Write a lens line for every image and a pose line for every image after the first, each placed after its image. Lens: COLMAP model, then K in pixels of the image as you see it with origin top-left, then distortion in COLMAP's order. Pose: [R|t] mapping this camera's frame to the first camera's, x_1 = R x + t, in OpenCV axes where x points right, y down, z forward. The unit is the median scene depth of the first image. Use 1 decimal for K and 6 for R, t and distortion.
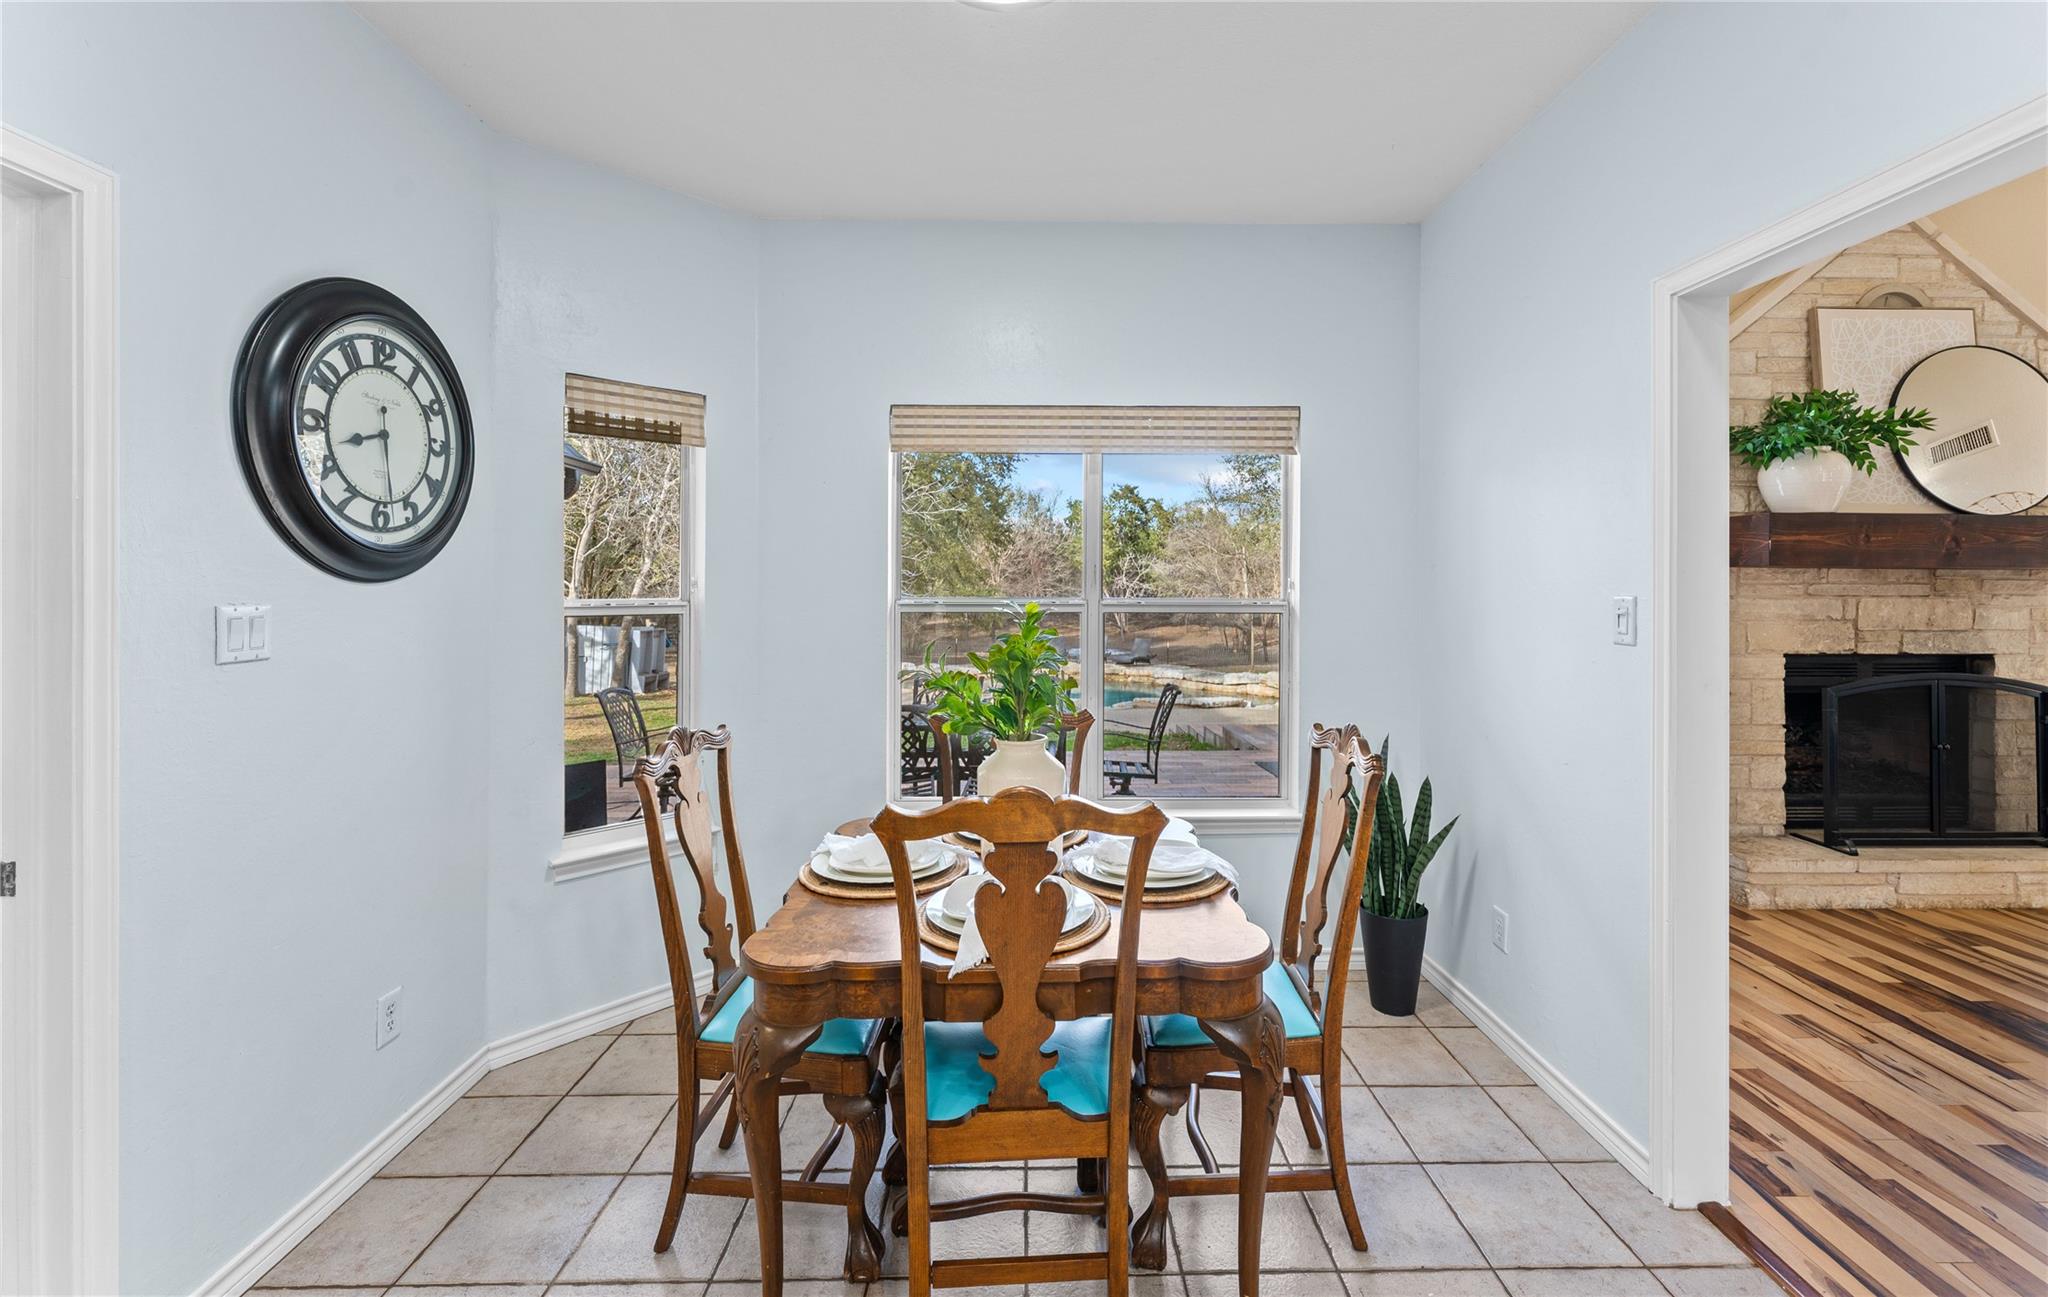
lens RADIAL K [[848.3, 0, 1036.9], [0, 848.3, 588.1], [0, 0, 1]] dist [0.002321, 0.000210]
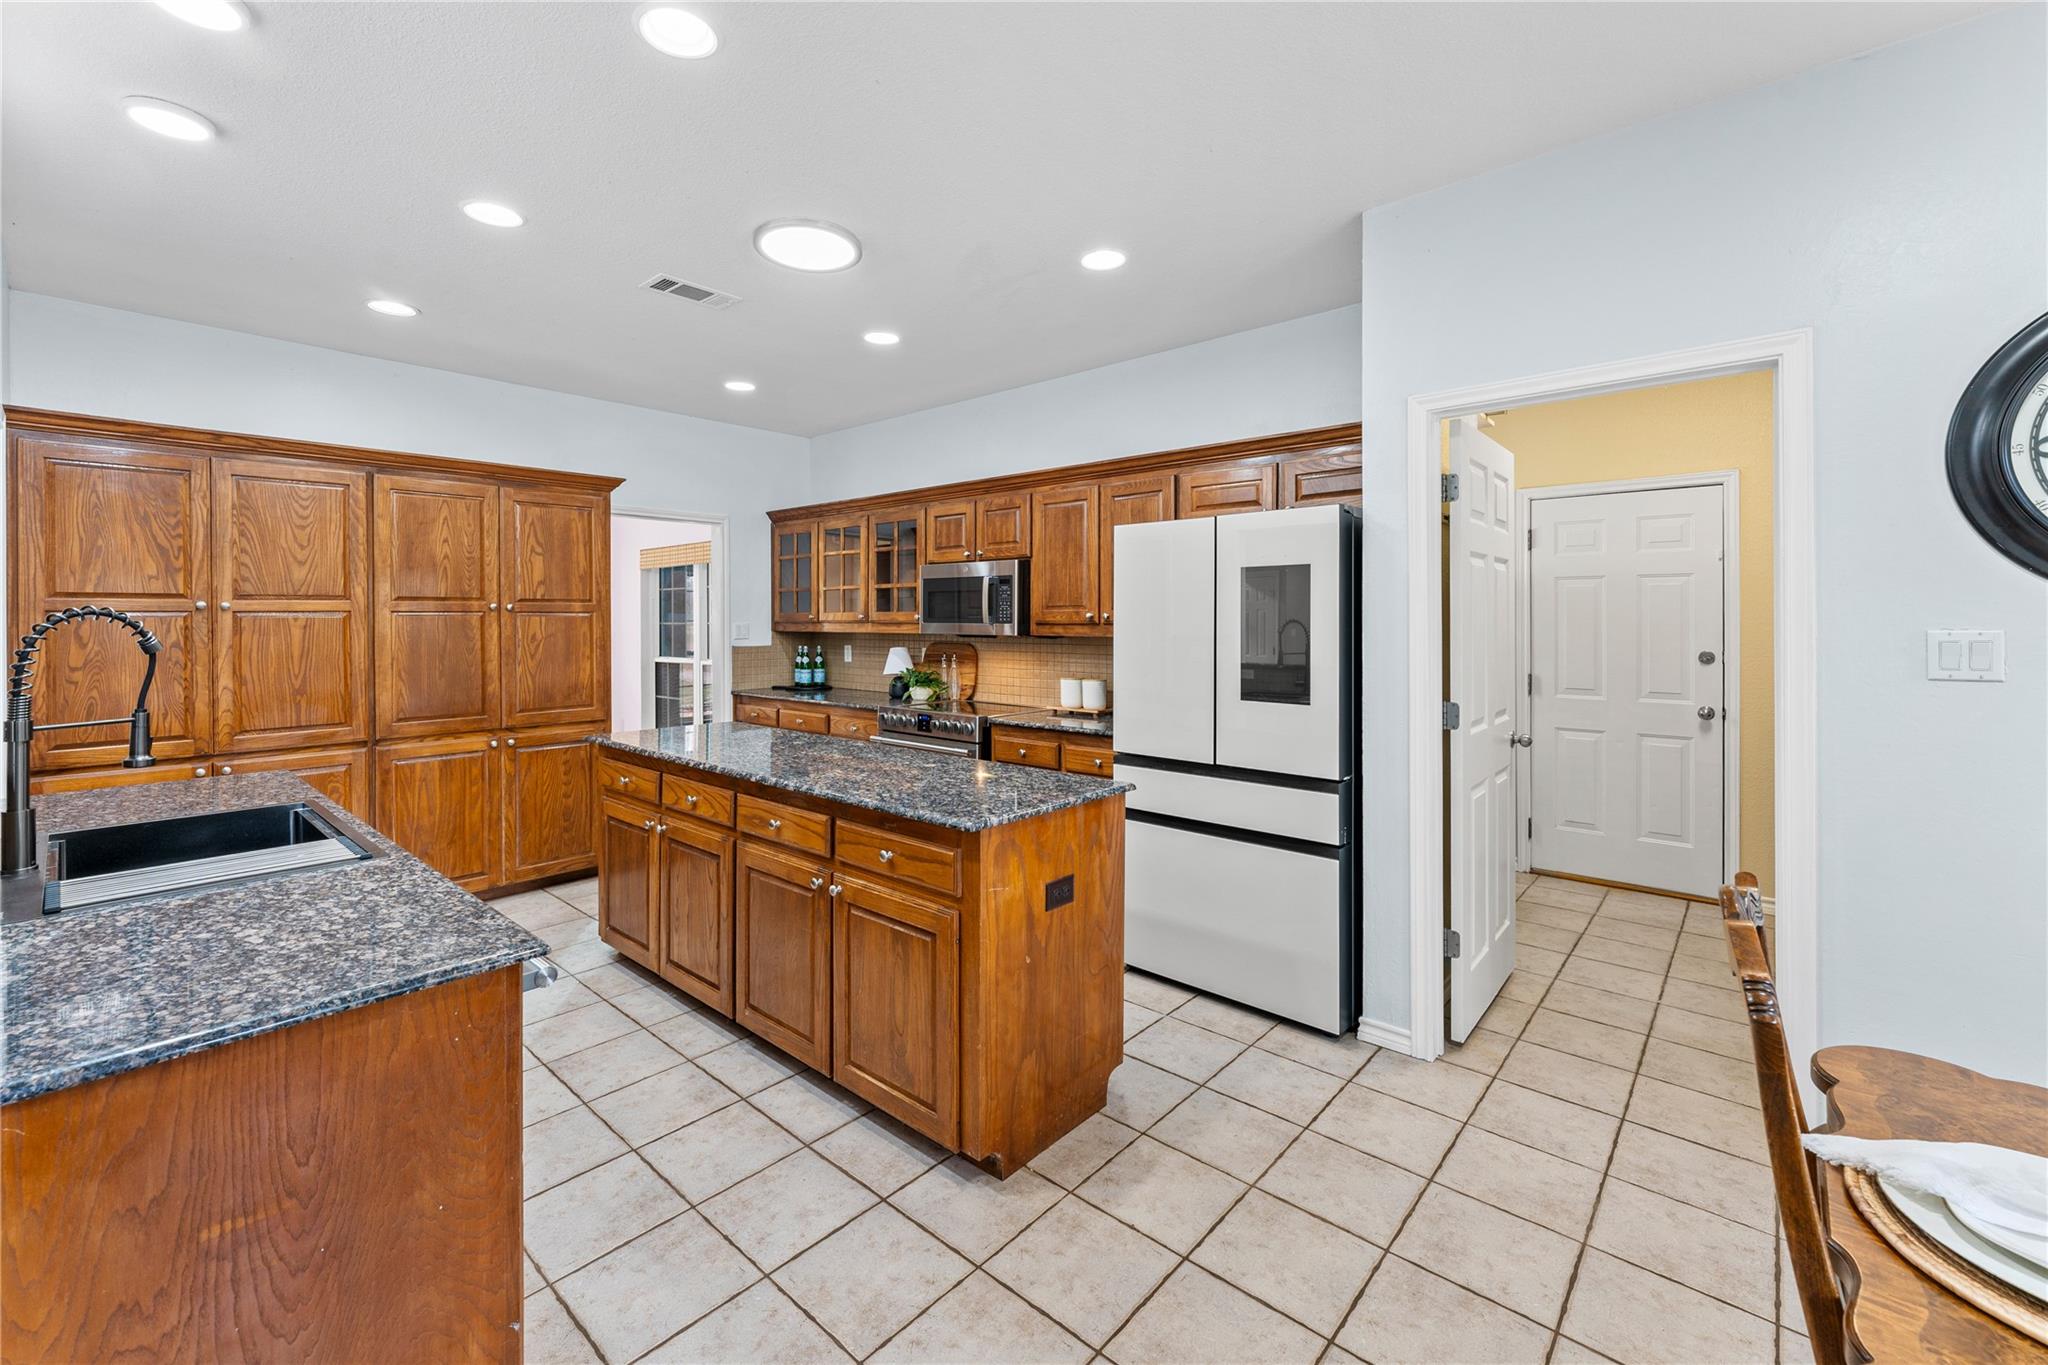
lens RADIAL K [[844.8, 0, 1007.8], [0, 844.8, 619.7], [0, 0, 1]] dist [-0.001254, -0.000226]
pose [[-0.683444, 0.002903, -0.729997, 0.334841], [0.002346, 0.999996, 0.001781, -0.000127], [0.729999, -0.000495, -0.683448, 0.373049]]
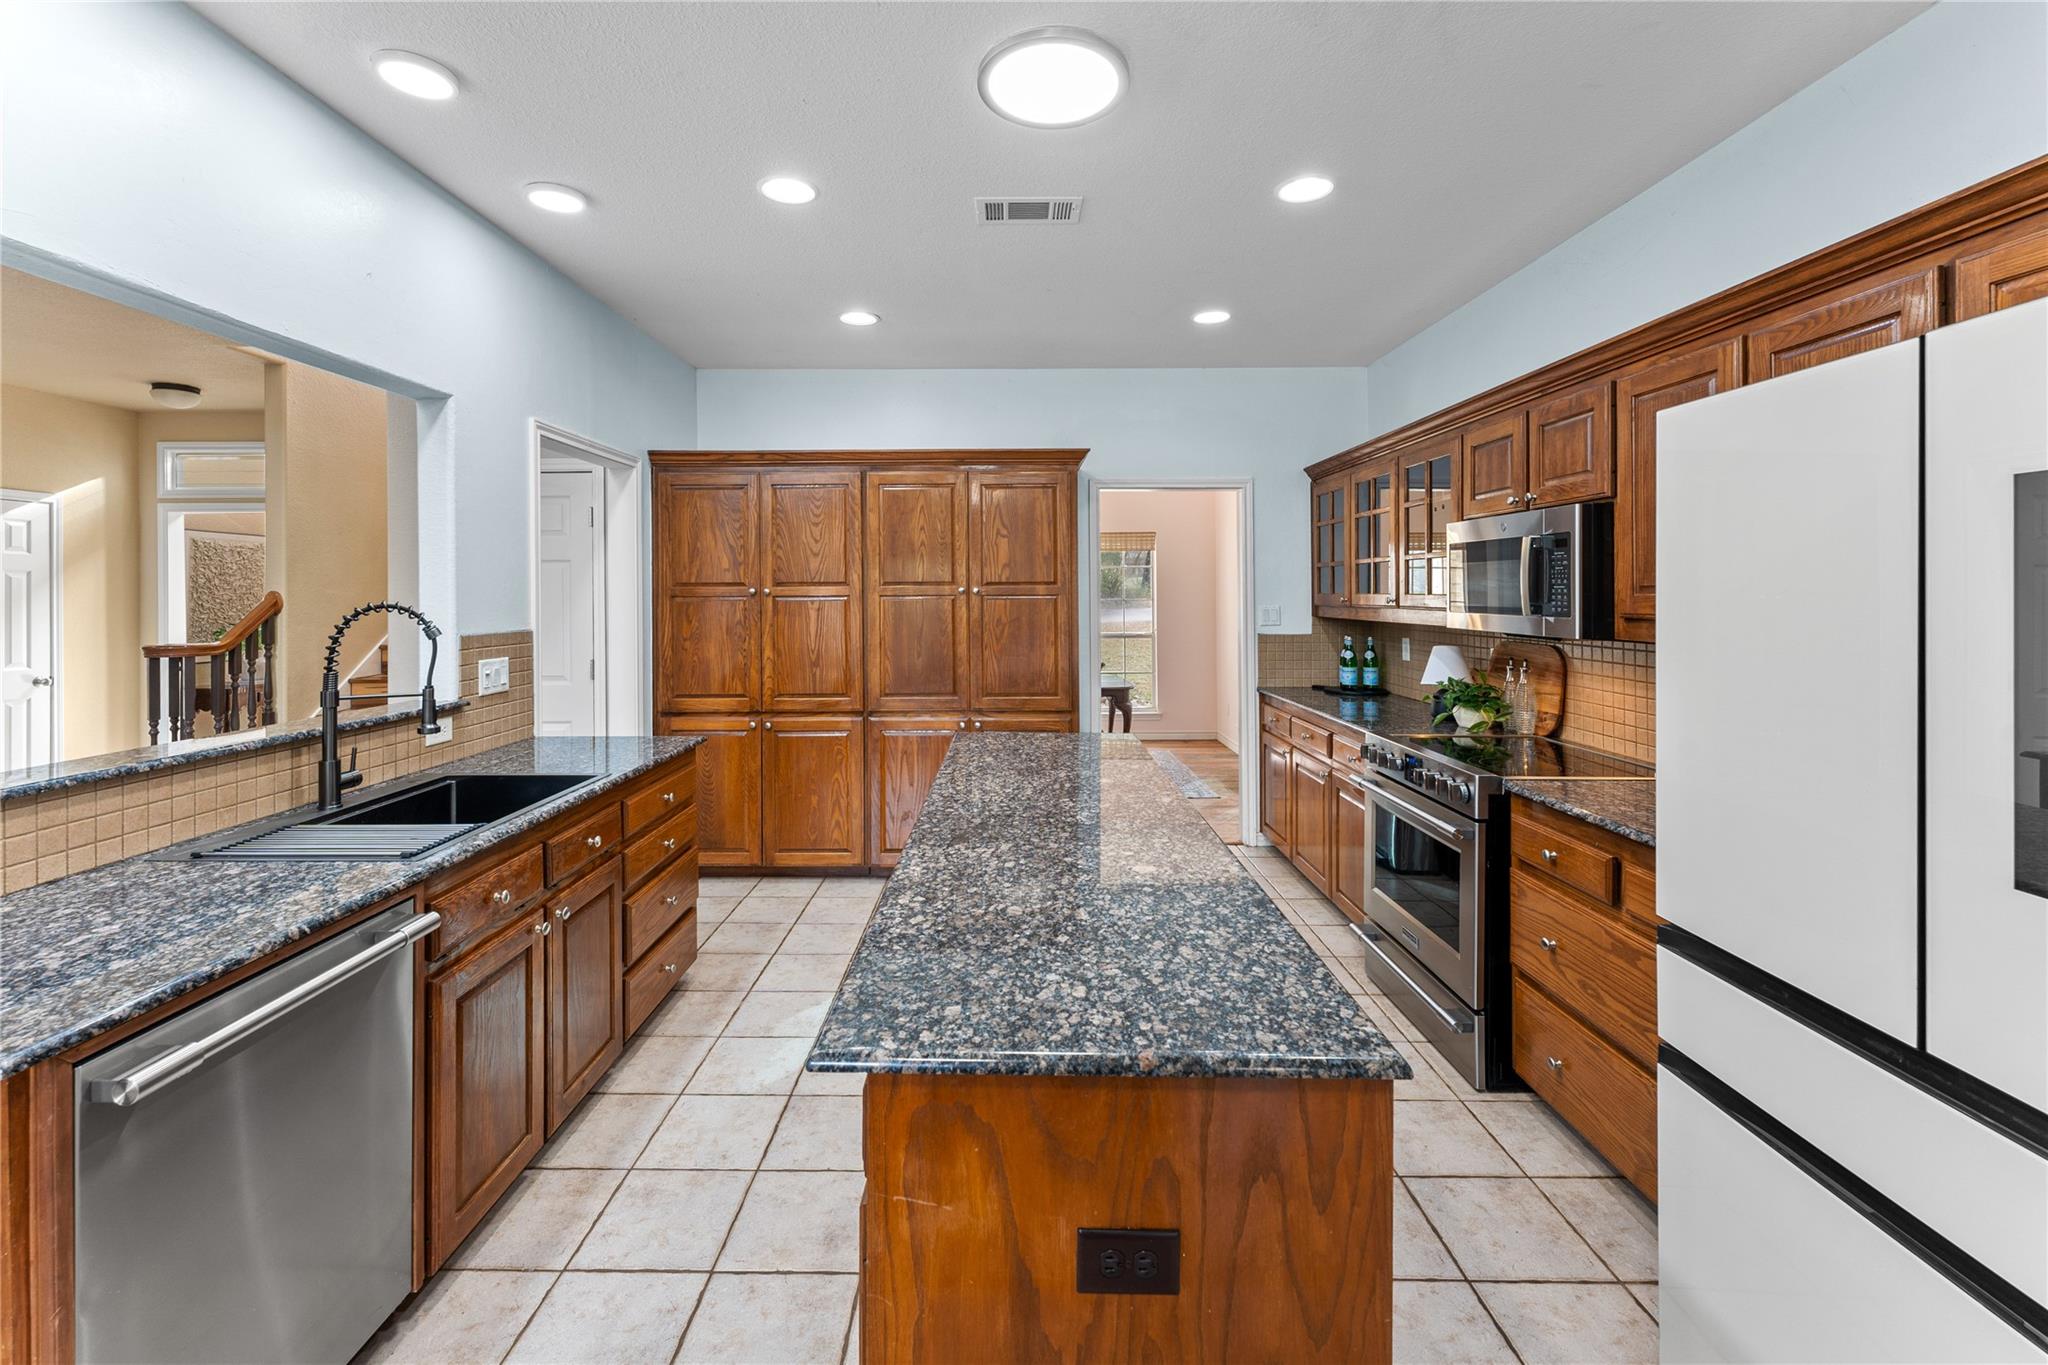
lens RADIAL K [[849.1, 0, 997.4], [0, 849.1, 592.2], [0, 0, 1]] dist [-0.001119, -0.000179]
pose [[-0.999608, 0.002031, 0.027906, -0.088403], [0.001970, 0.999996, -0.002217, -0.011774], [-0.027910, -0.002161, -0.999608, 0.255536]]
